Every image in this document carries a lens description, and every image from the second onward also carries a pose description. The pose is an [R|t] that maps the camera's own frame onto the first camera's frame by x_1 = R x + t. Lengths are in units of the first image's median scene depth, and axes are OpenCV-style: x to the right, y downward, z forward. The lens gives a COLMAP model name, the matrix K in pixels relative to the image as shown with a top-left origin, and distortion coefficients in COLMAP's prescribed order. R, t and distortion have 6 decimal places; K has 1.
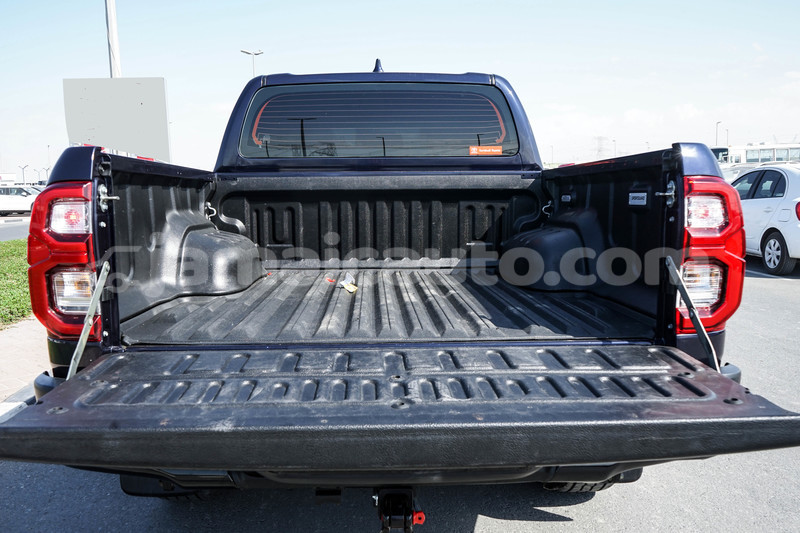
lens RADIAL K [[649.9, 0, 401.1], [0, 649.9, 268.9], [0, 0, 1]] dist [-0.005726, 0.000362]
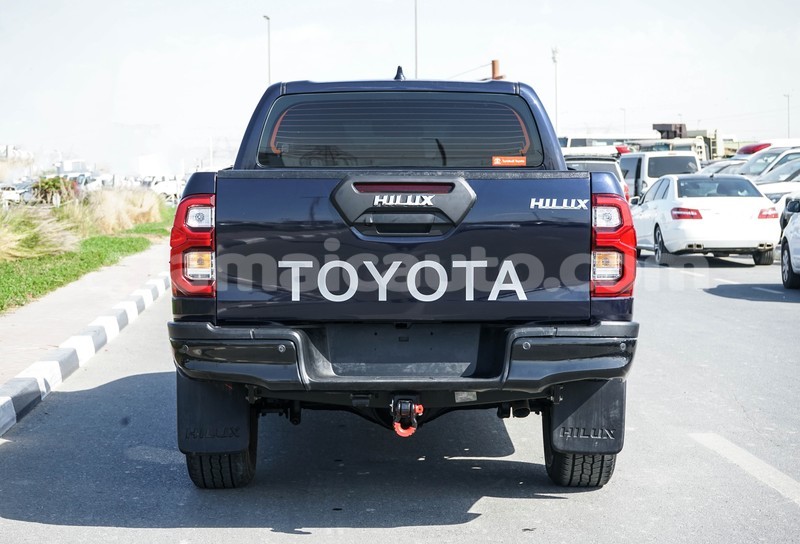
lens RADIAL K [[1674.4, 0, 398.6], [0, 1674.4, 272.5], [0, 0, 1]] dist [0.537099, 0.000000]
pose [[0.999079, 0.009615, -0.041812, 0.072520], [-0.012763, 0.997051, -0.075675, 0.178231], [0.040961, 0.076139, 0.996256, -1.516263]]
